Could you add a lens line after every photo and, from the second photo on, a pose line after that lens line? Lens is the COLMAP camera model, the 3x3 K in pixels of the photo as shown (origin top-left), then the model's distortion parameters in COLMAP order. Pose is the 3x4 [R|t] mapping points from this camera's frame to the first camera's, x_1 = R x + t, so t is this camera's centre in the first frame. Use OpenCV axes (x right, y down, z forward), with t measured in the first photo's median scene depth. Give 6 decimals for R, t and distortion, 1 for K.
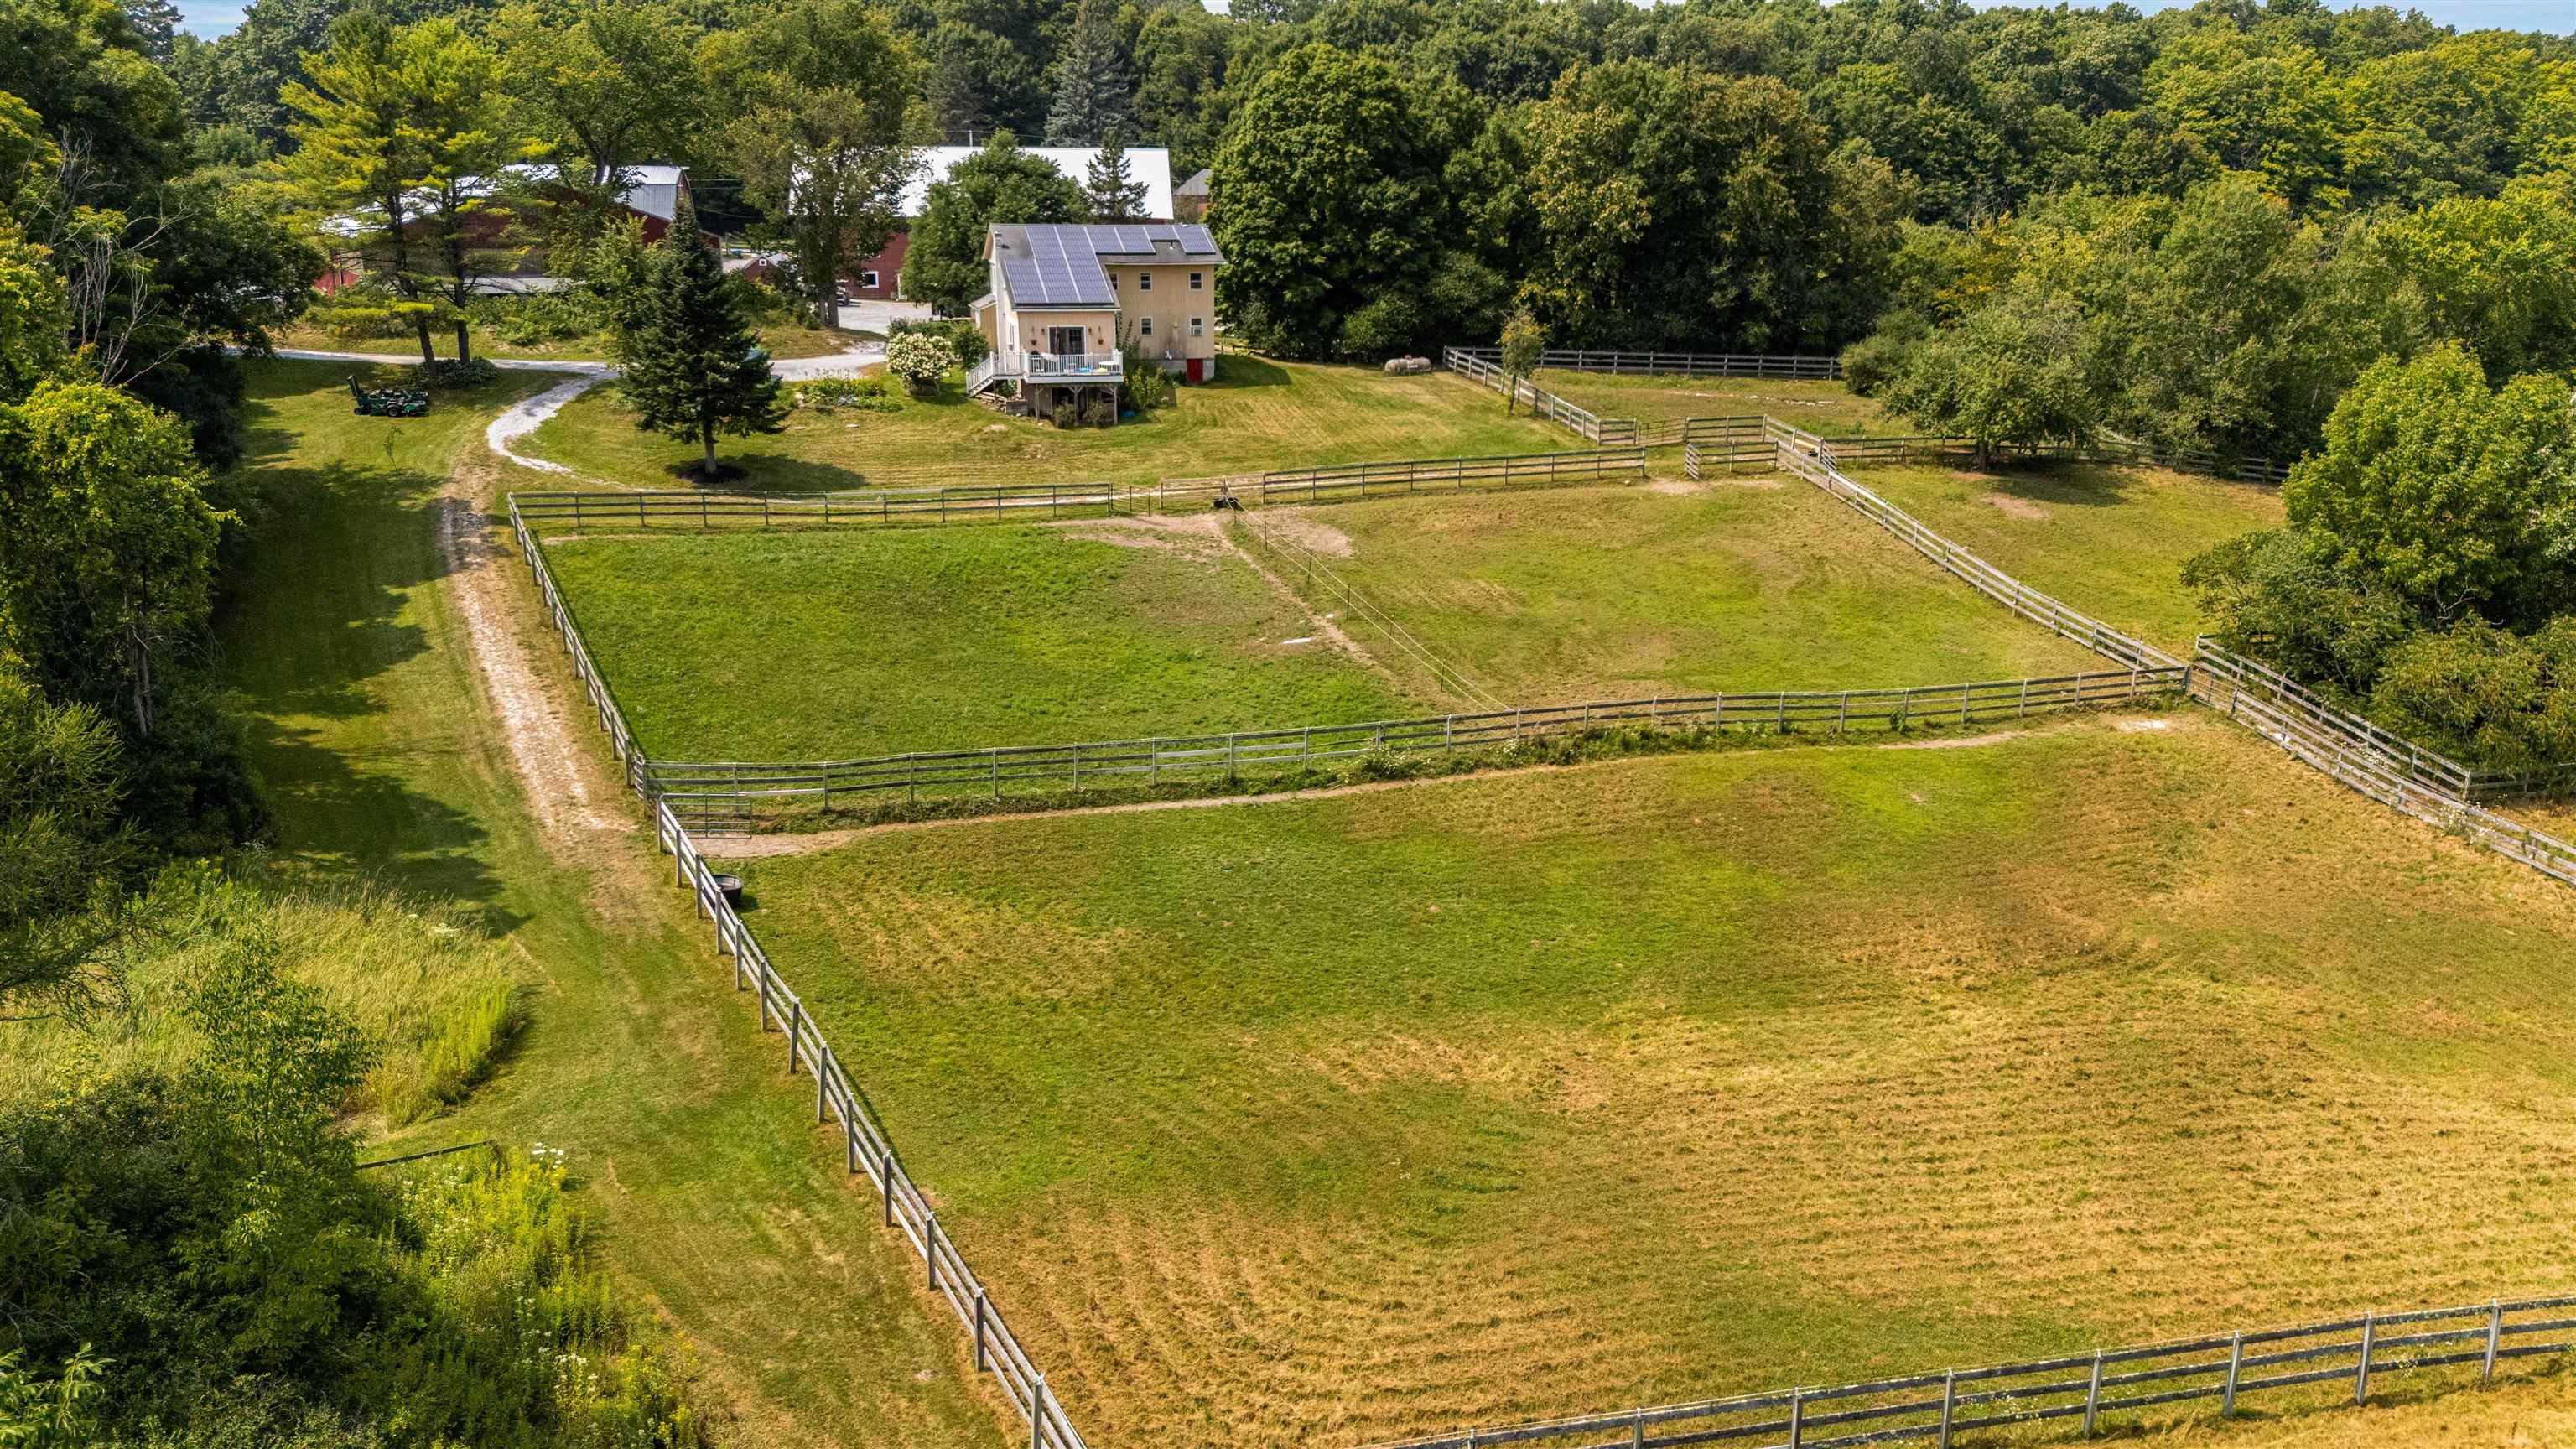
lens RADIAL K [[1912.4, 0, 1285.0], [0, 1912.4, 724.6], [0, 0, 1]] dist [0.070481, -0.072166]
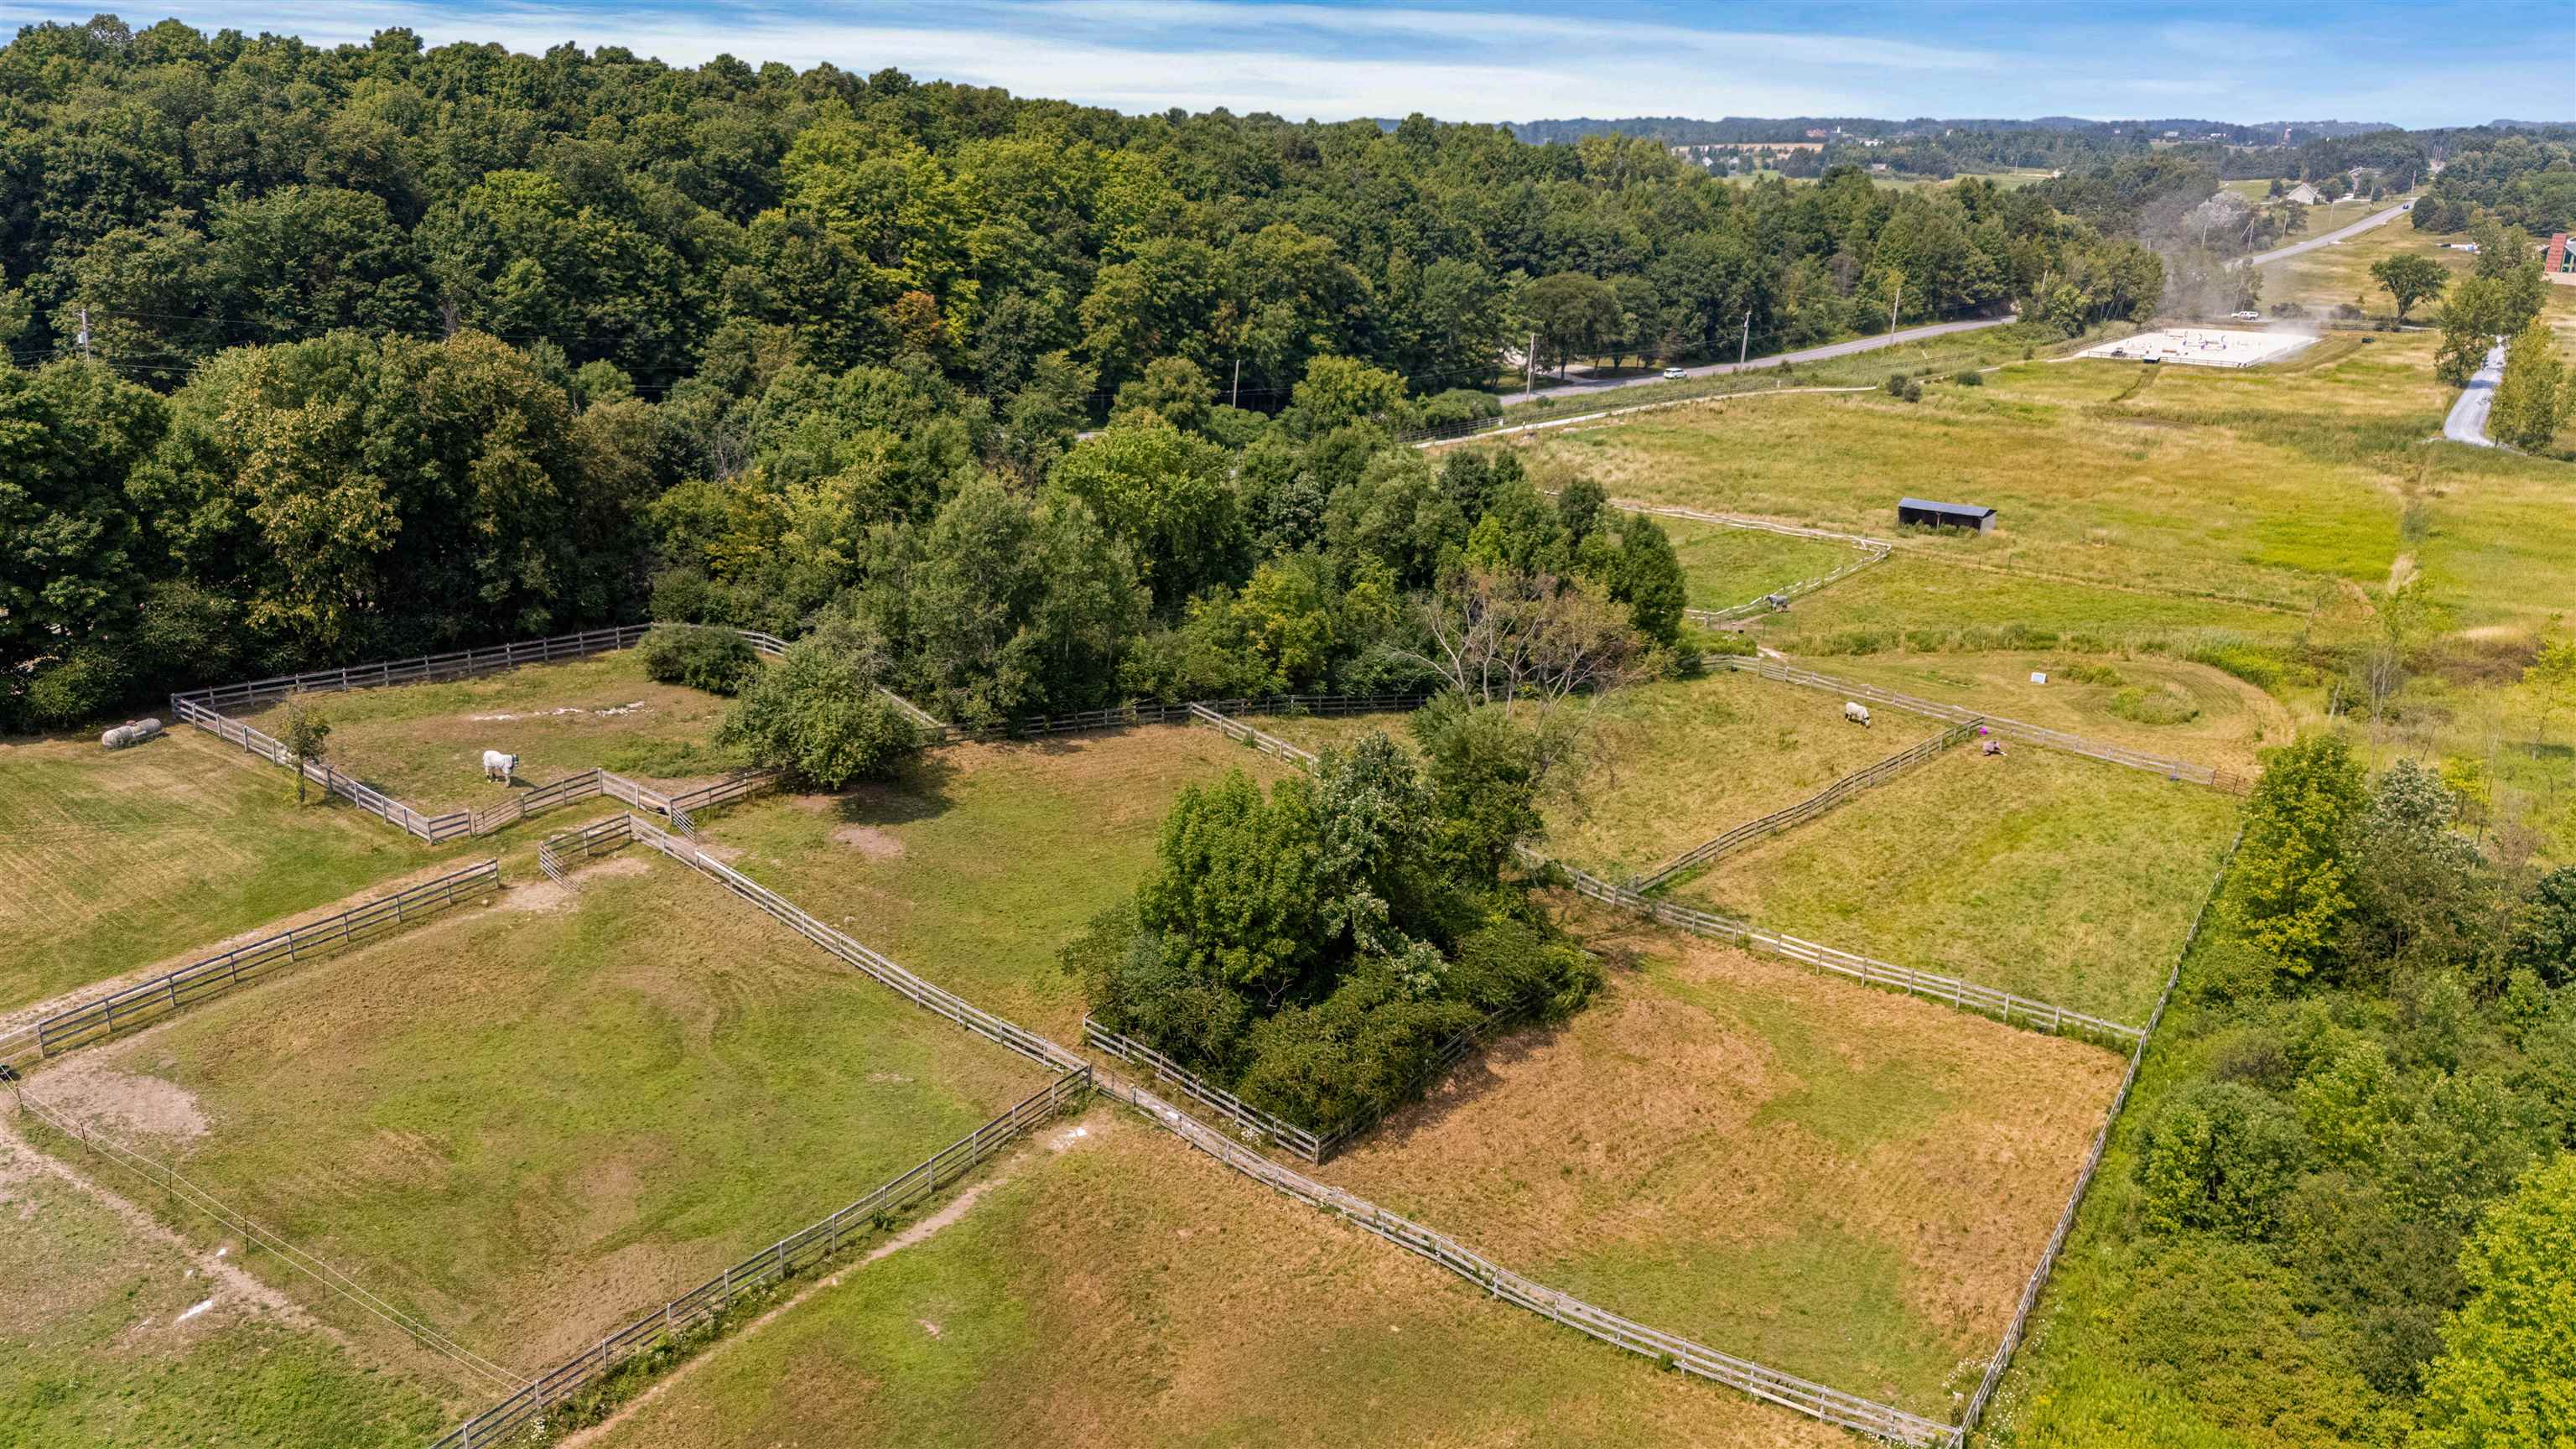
lens RADIAL K [[1975.7, 0, 1290.7], [0, 1975.7, 726.0], [0, 0, 1]] dist [0.066512, -0.060924]
pose [[0.783114, -0.176561, 0.596287, -0.065940], [0.155449, 0.983987, 0.087204, -0.200969], [-0.602136, 0.024402, 0.798021, -0.005671]]
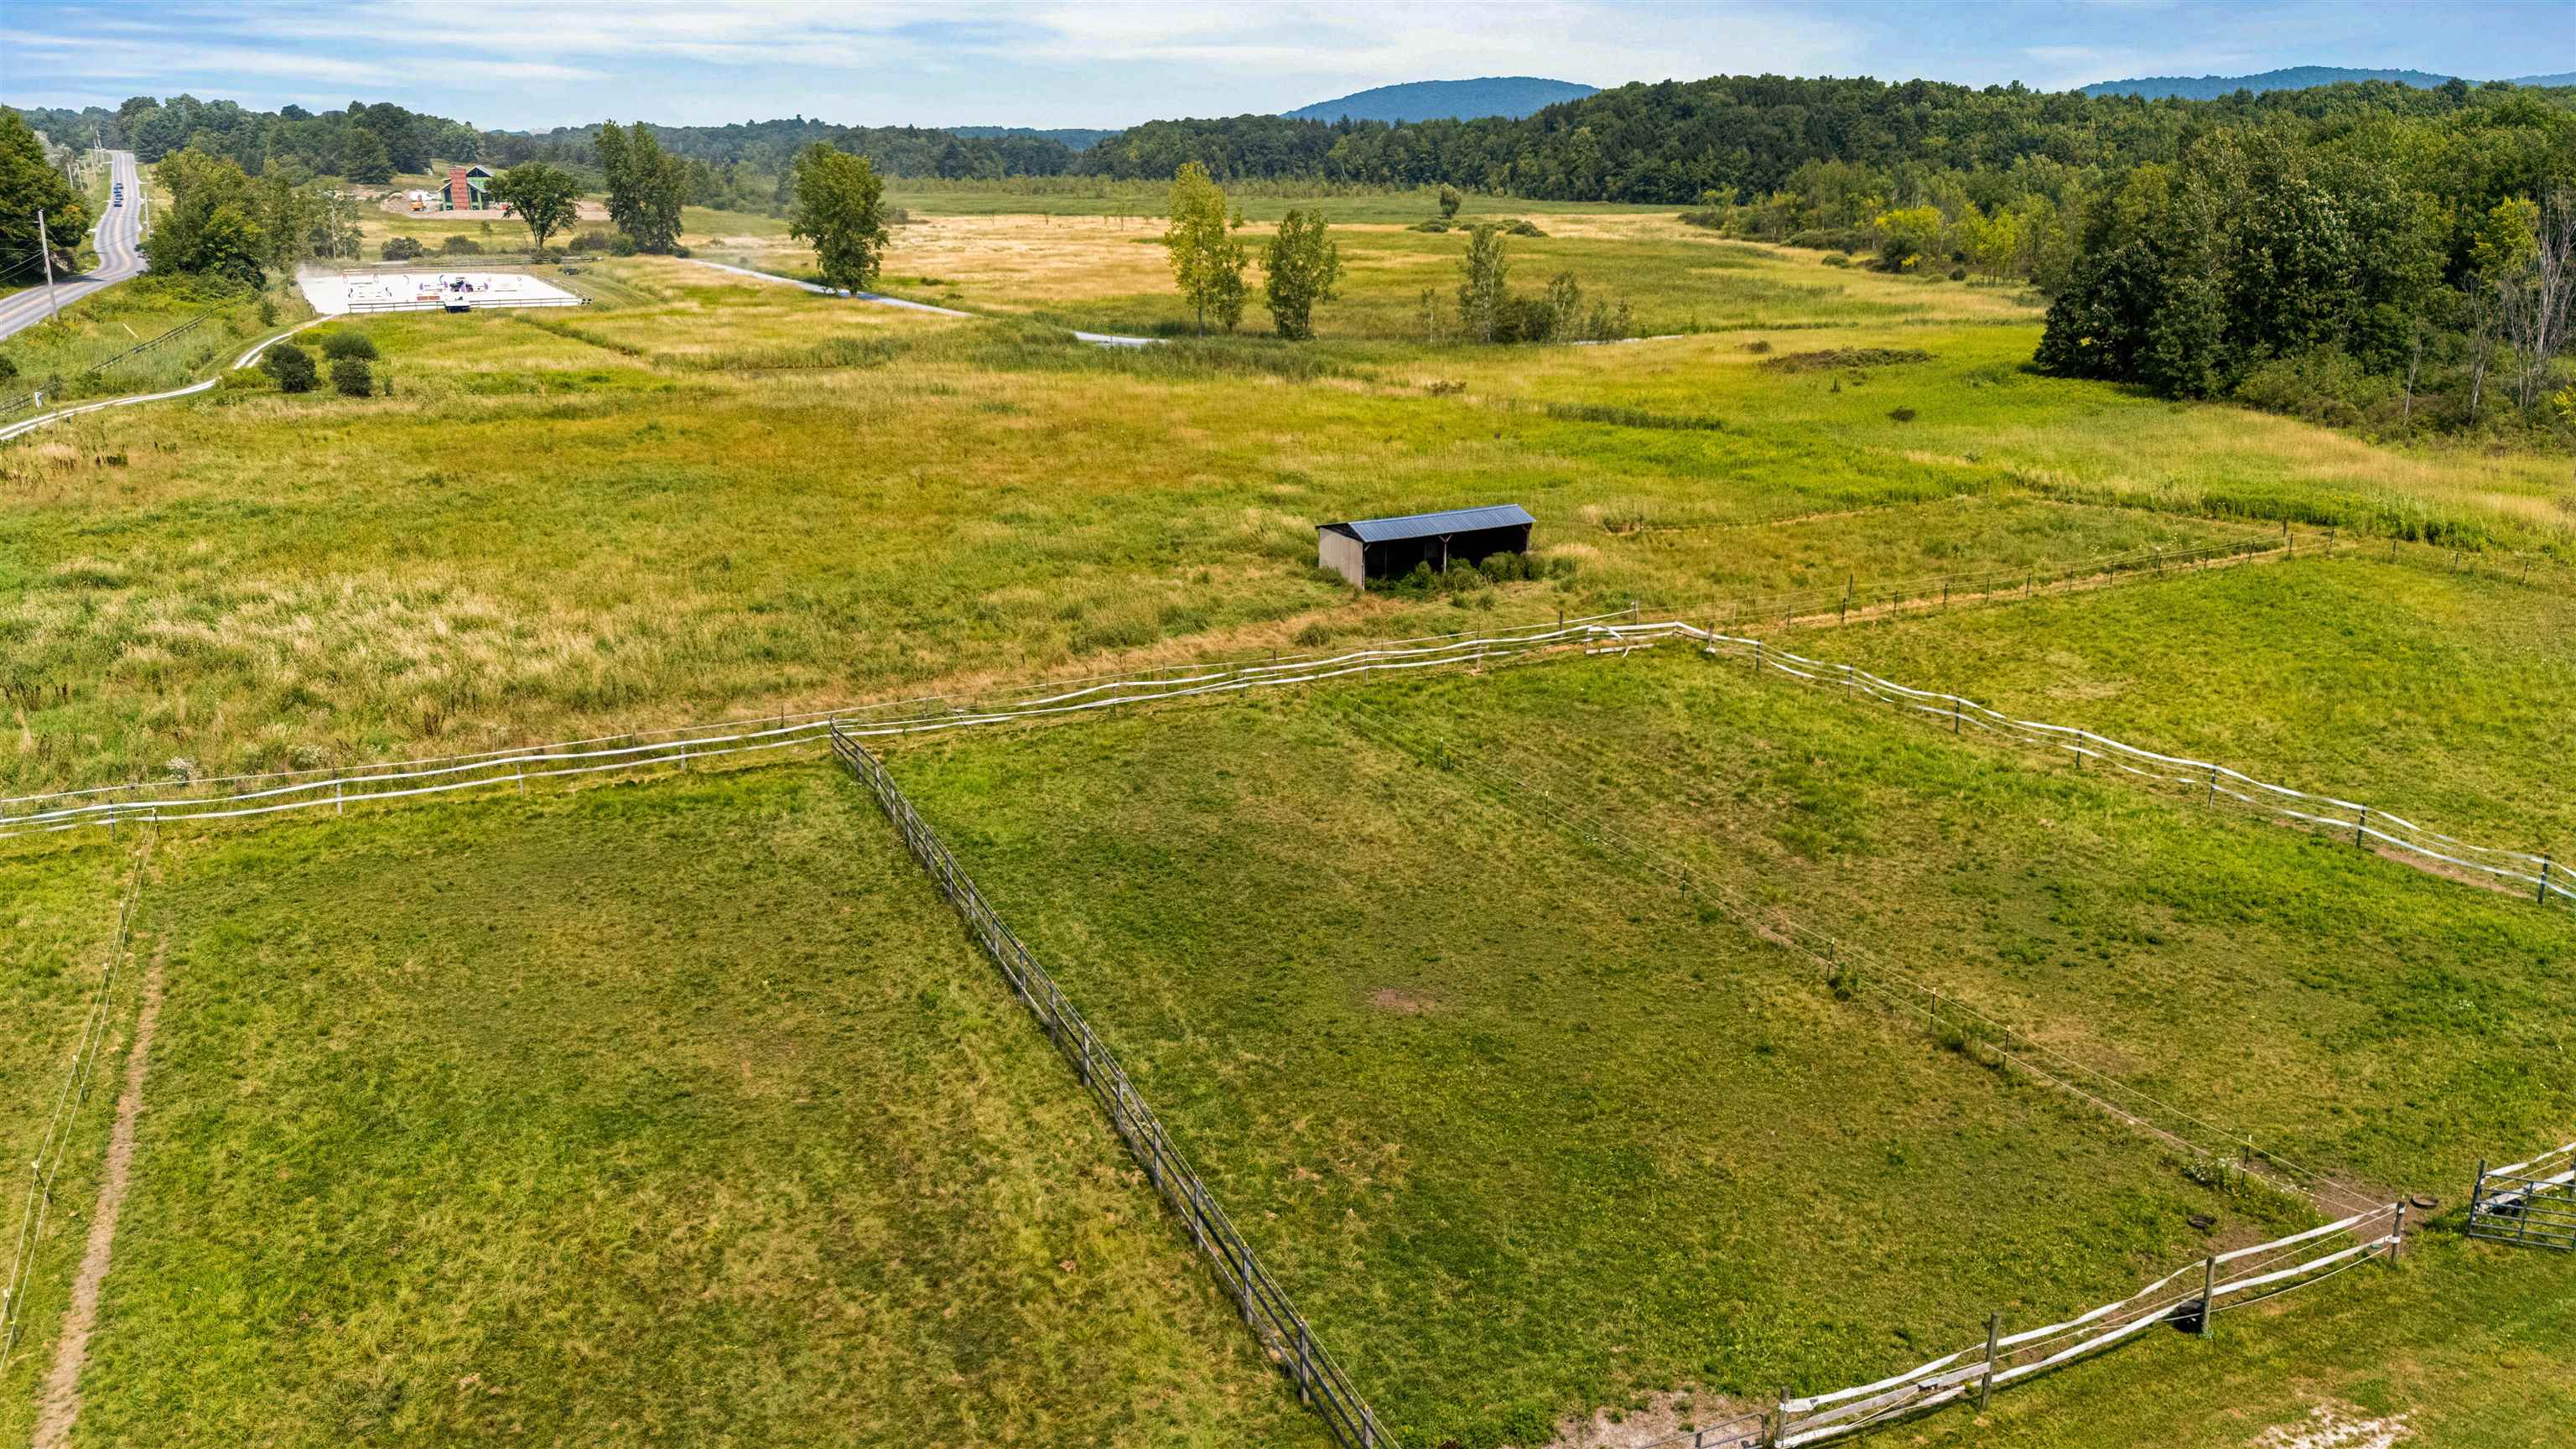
lens RADIAL K [[1898.6, 0, 1291.2], [0, 1898.6, 720.1], [0, 0, 1]] dist [0.067831, -0.064929]
pose [[-0.240745, -0.283942, 0.928127, 0.980543], [0.262735, 0.901485, 0.343941, -0.378574], [-0.934351, 0.326653, -0.142427, 1.506494]]
